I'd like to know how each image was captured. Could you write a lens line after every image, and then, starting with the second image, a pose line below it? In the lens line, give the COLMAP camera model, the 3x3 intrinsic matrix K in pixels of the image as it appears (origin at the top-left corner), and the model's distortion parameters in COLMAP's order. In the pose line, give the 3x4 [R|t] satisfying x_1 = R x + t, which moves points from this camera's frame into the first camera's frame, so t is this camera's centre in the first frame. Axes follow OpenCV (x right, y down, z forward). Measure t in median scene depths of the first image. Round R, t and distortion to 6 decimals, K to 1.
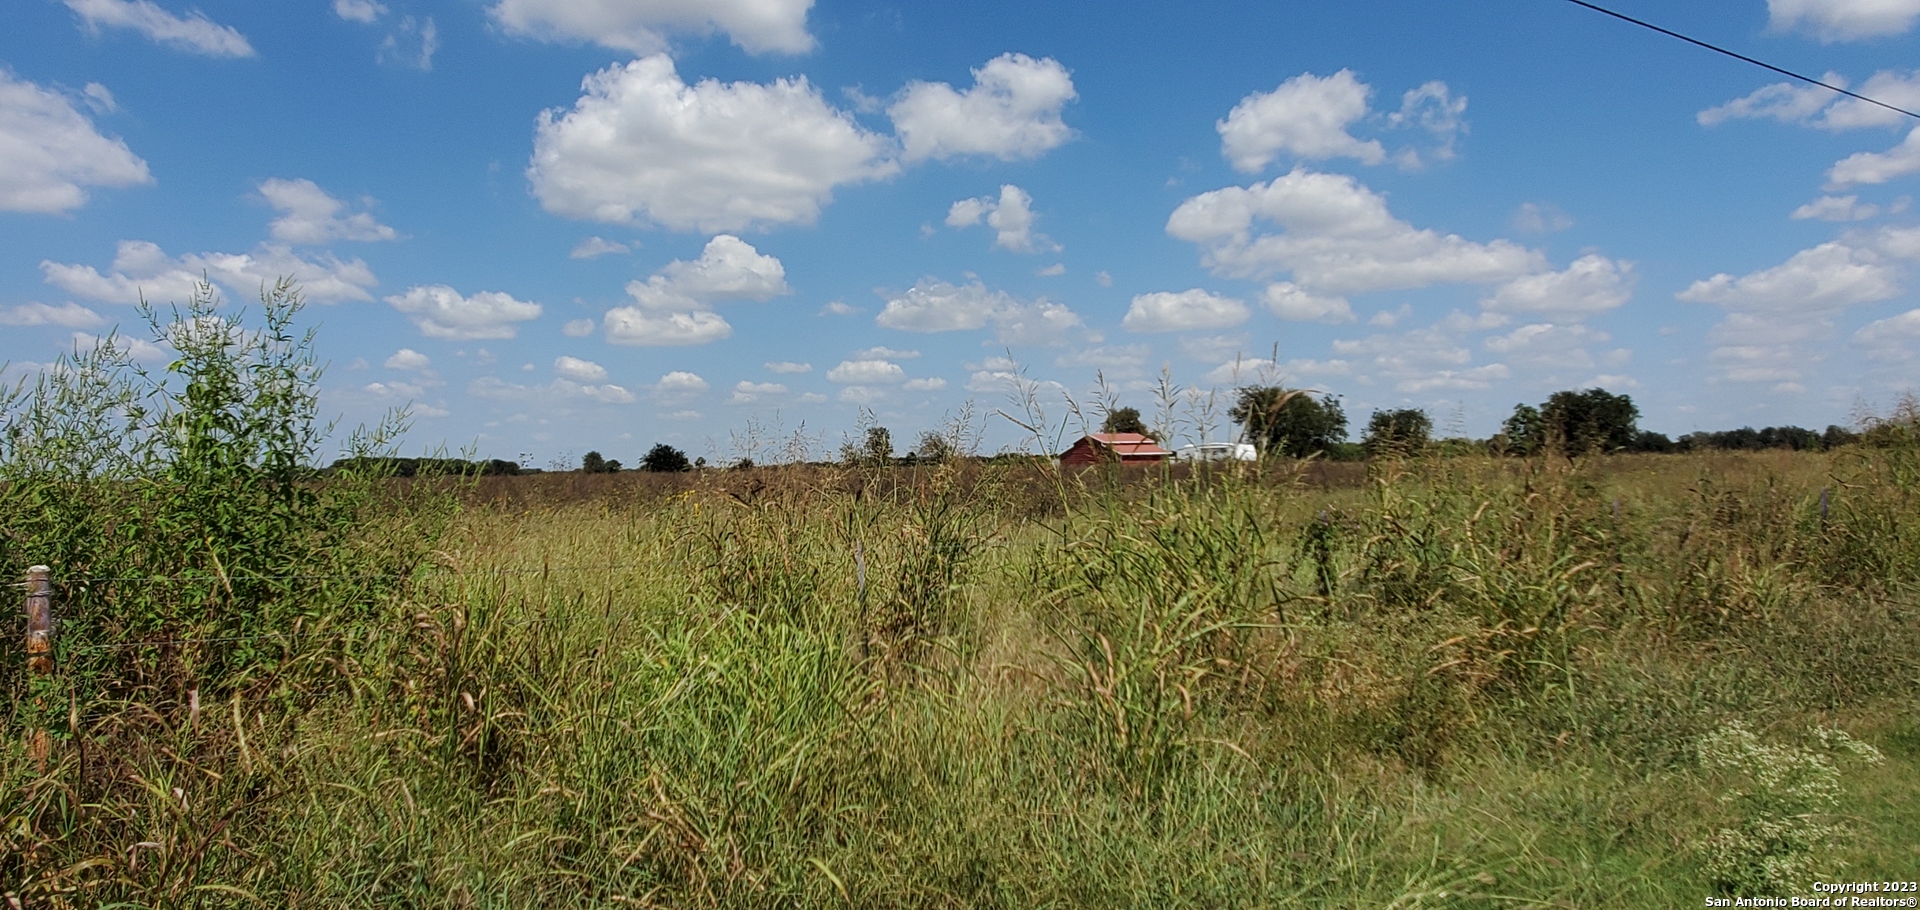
lens RADIAL K [[1209.0, 0, 954.5], [0, 1209.0, 486.3], [0, 0, 1]] dist [0.005564, -0.017392]
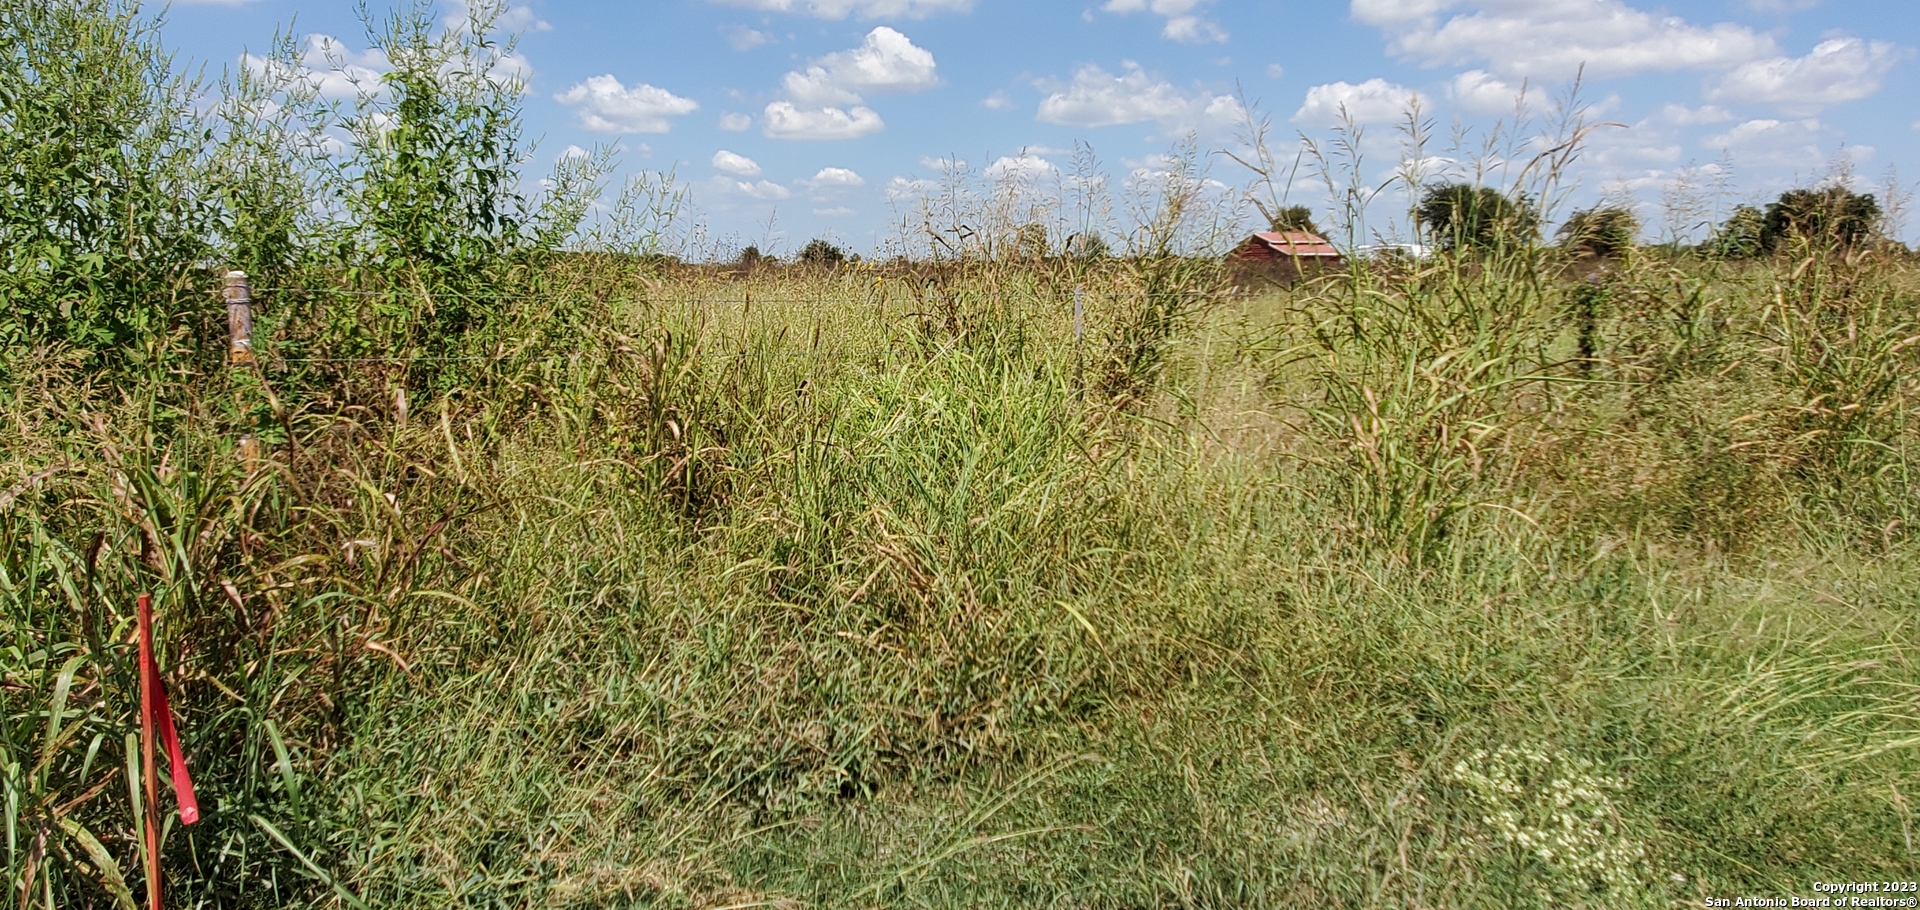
lens RADIAL K [[1209.0, 0, 954.5], [0, 1209.0, 486.3], [0, 0, 1]] dist [0.005564, -0.017392]
pose [[0.991920, 0.036683, -0.121443, -0.066216], [-0.016337, 0.986247, 0.164466, 0.058268], [0.125806, -0.161153, 0.978878, 0.097117]]
